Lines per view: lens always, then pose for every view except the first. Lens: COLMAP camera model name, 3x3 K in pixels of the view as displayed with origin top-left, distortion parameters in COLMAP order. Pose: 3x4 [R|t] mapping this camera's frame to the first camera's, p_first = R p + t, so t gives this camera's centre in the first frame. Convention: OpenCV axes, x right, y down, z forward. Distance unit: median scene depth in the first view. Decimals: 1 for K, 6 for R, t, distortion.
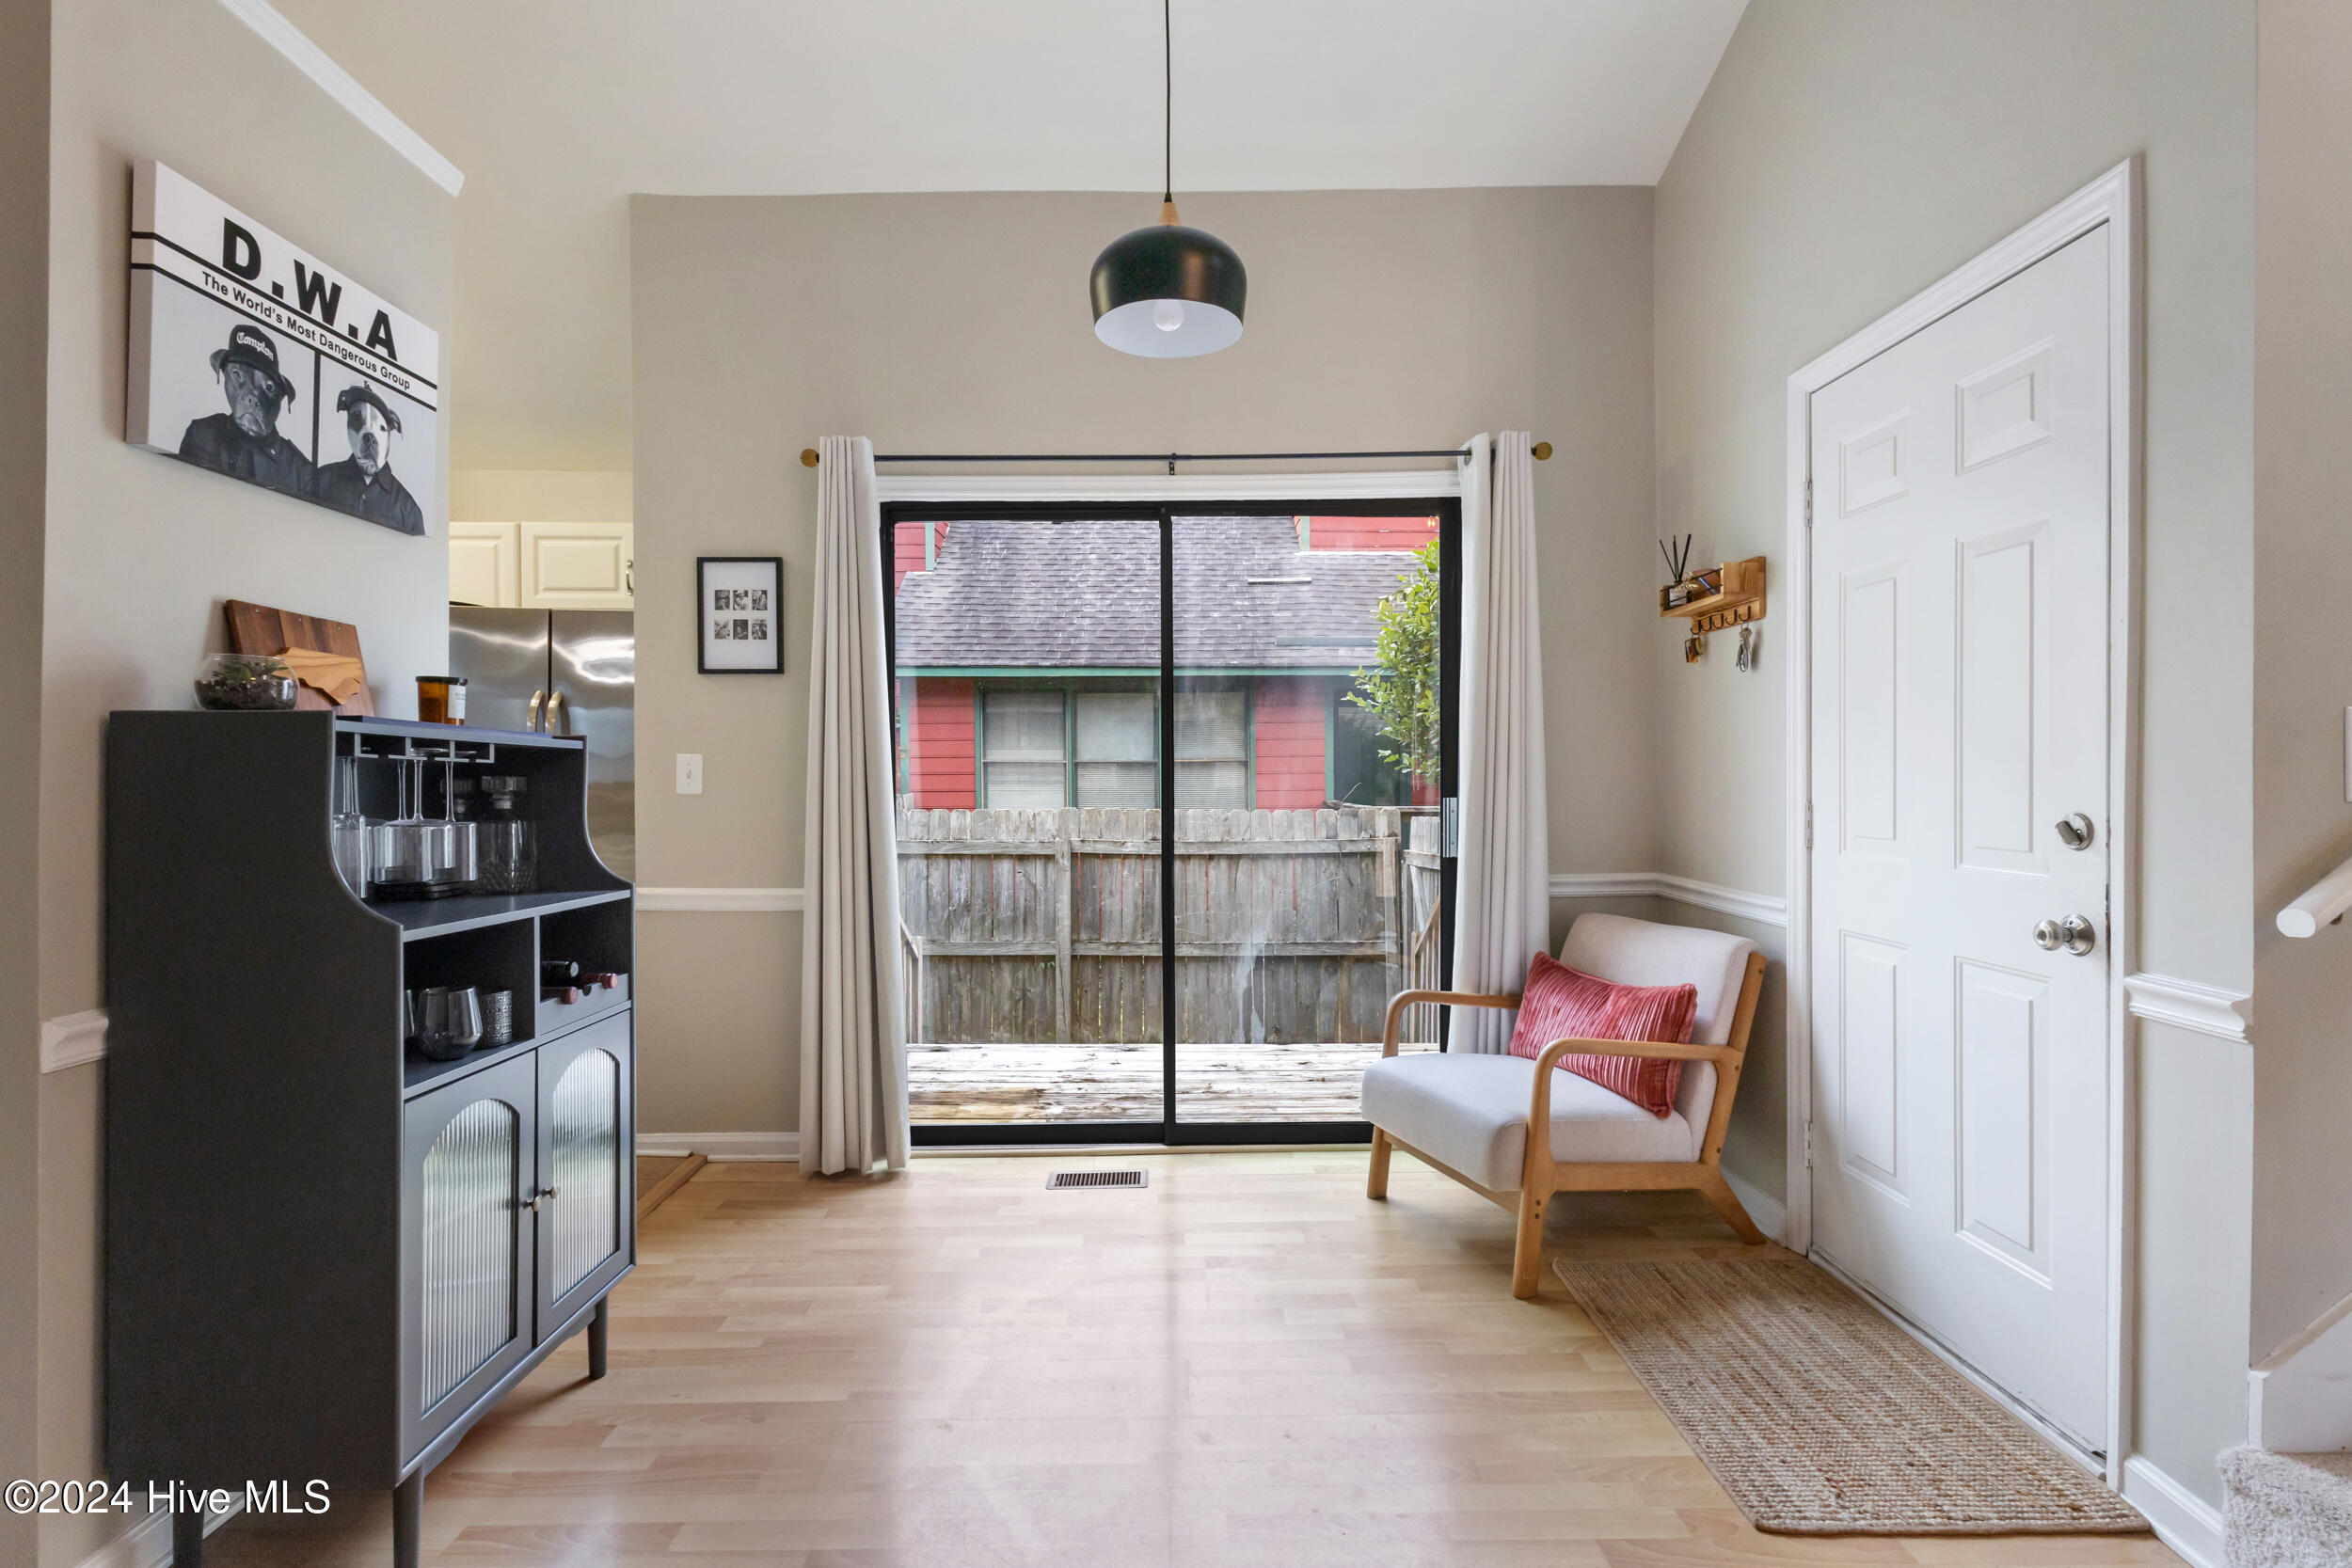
lens RADIAL K [[1092.6, 0, 1175.6], [0, 1092.6, 786.8], [0, 0, 1]] dist [0.001918, 0.000064]
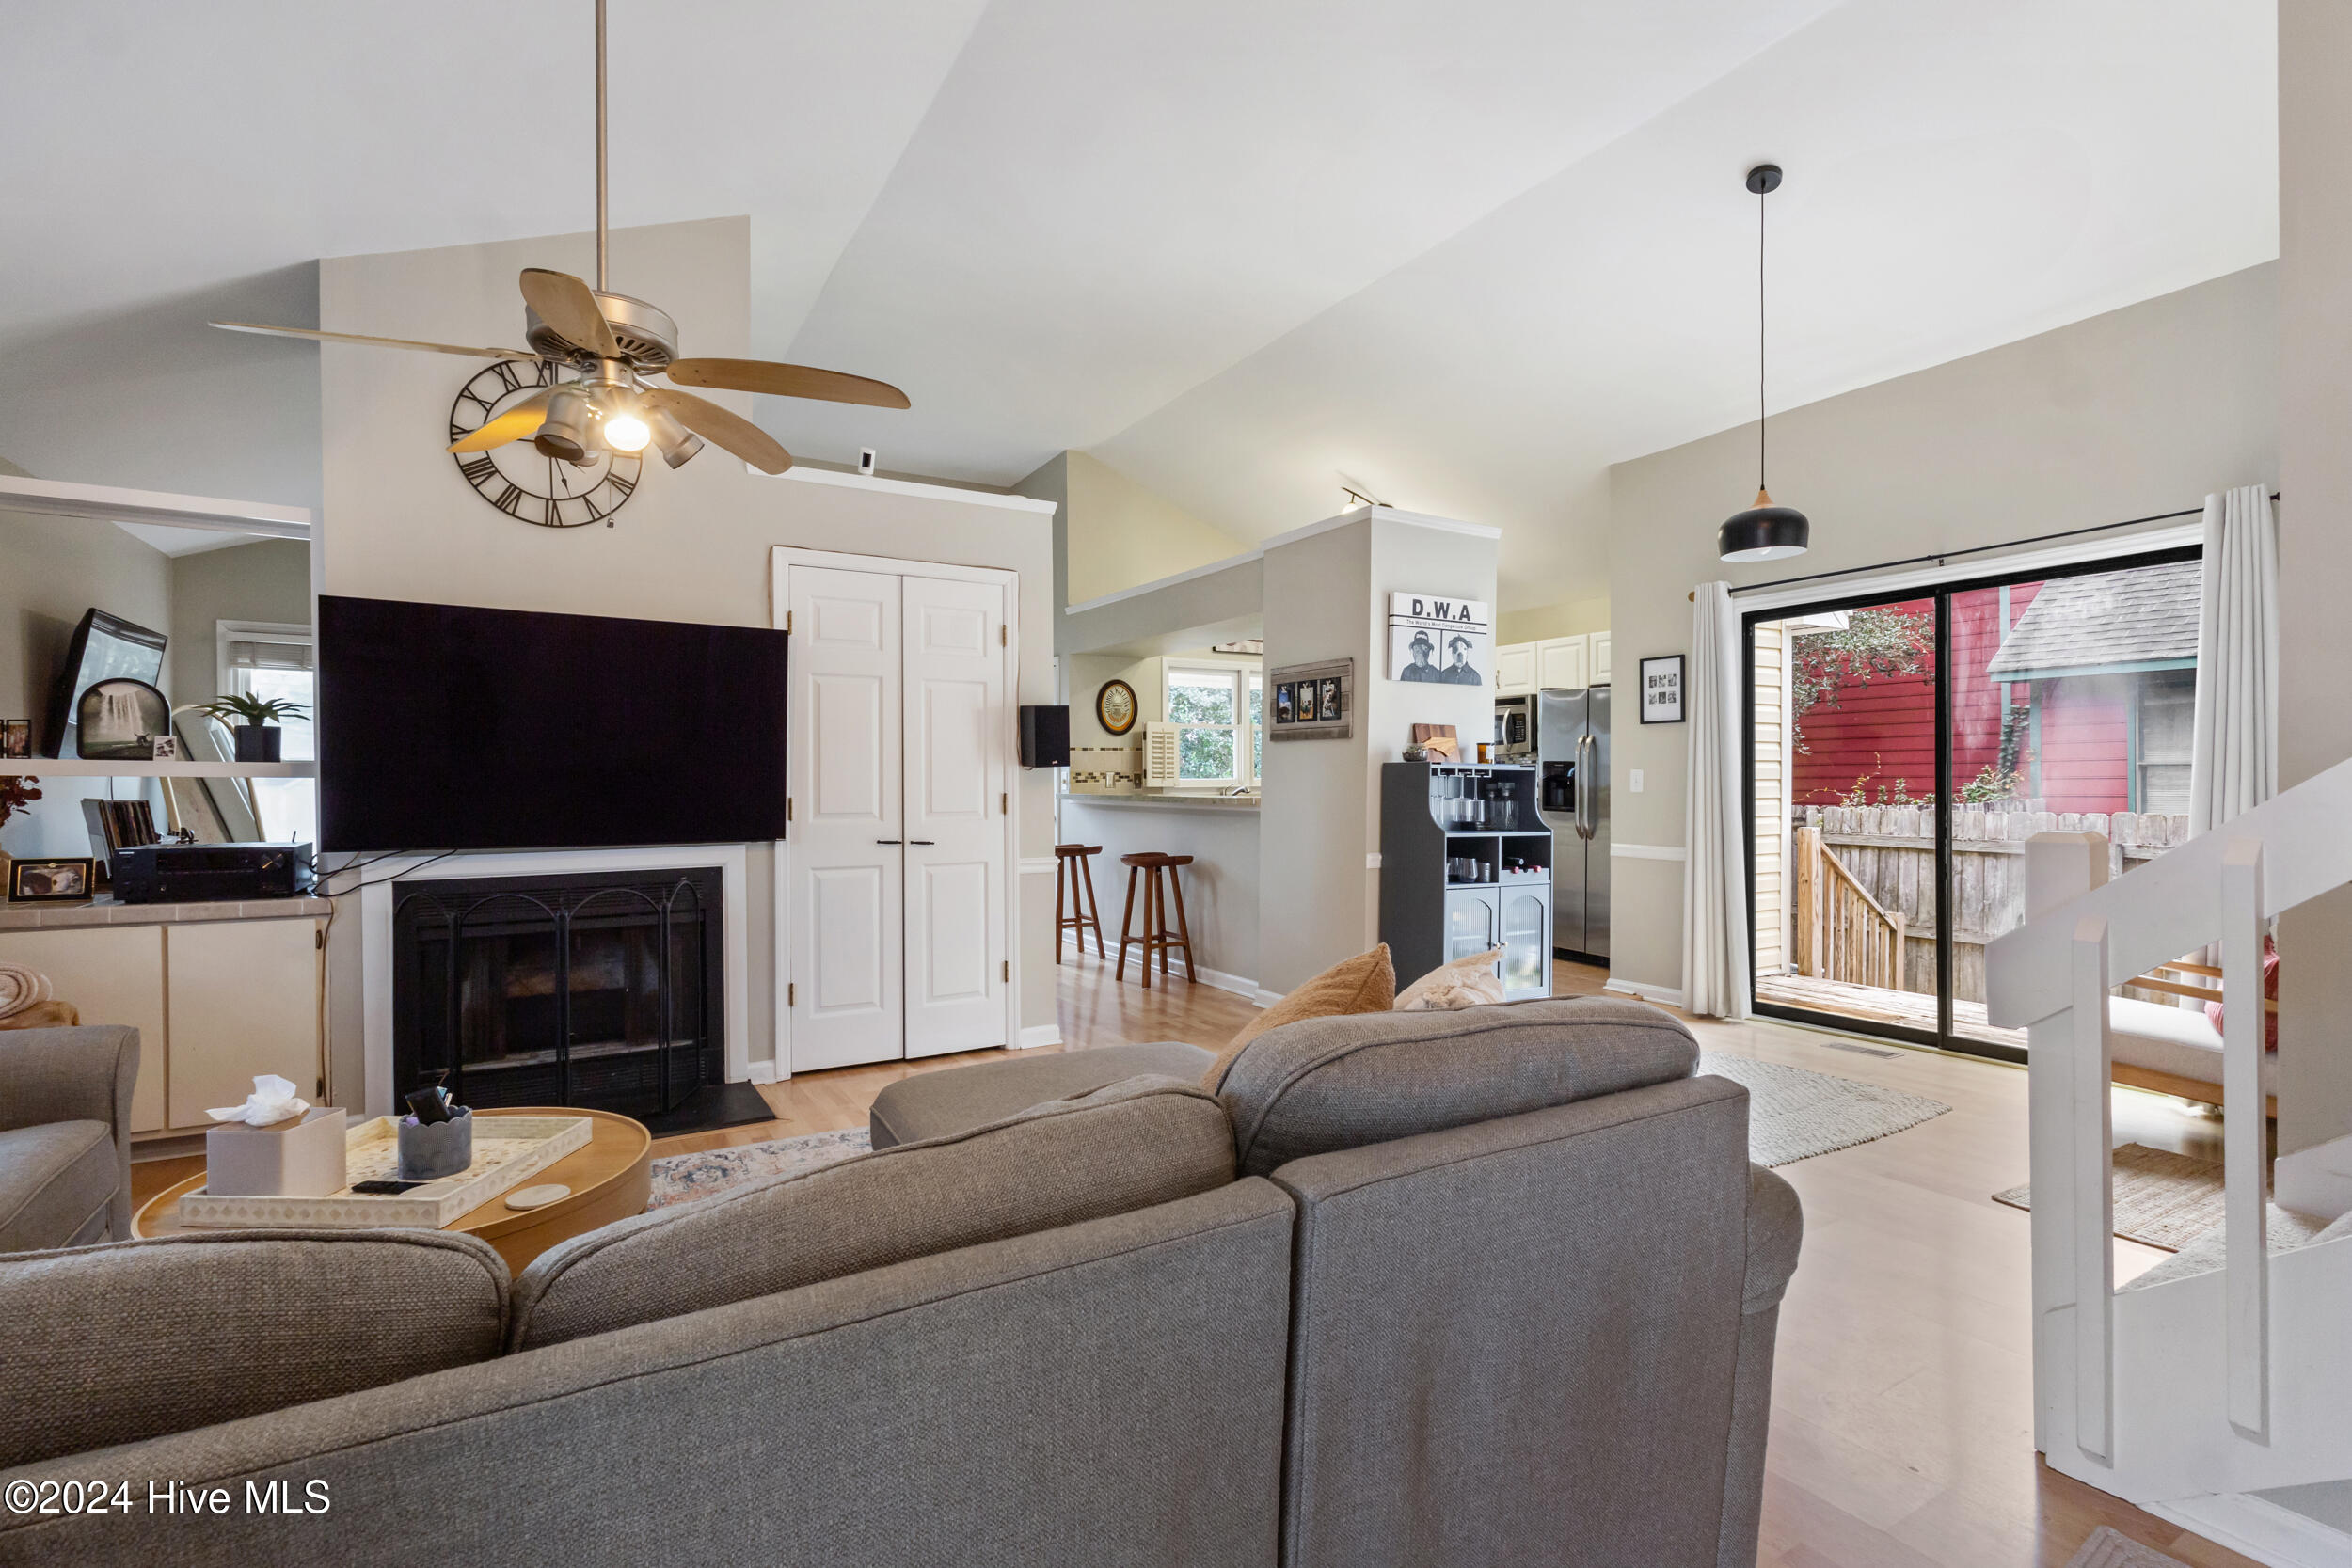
lens RADIAL K [[1092.6, 0, 1175.6], [0, 1092.6, 786.8], [0, 0, 1]] dist [0.001918, 0.000064]
pose [[0.512298, 0.006815, -0.858780, 1.198511], [-0.007981, 0.999963, 0.003175, -0.001992], [0.858770, 0.005228, 0.512334, -0.955207]]
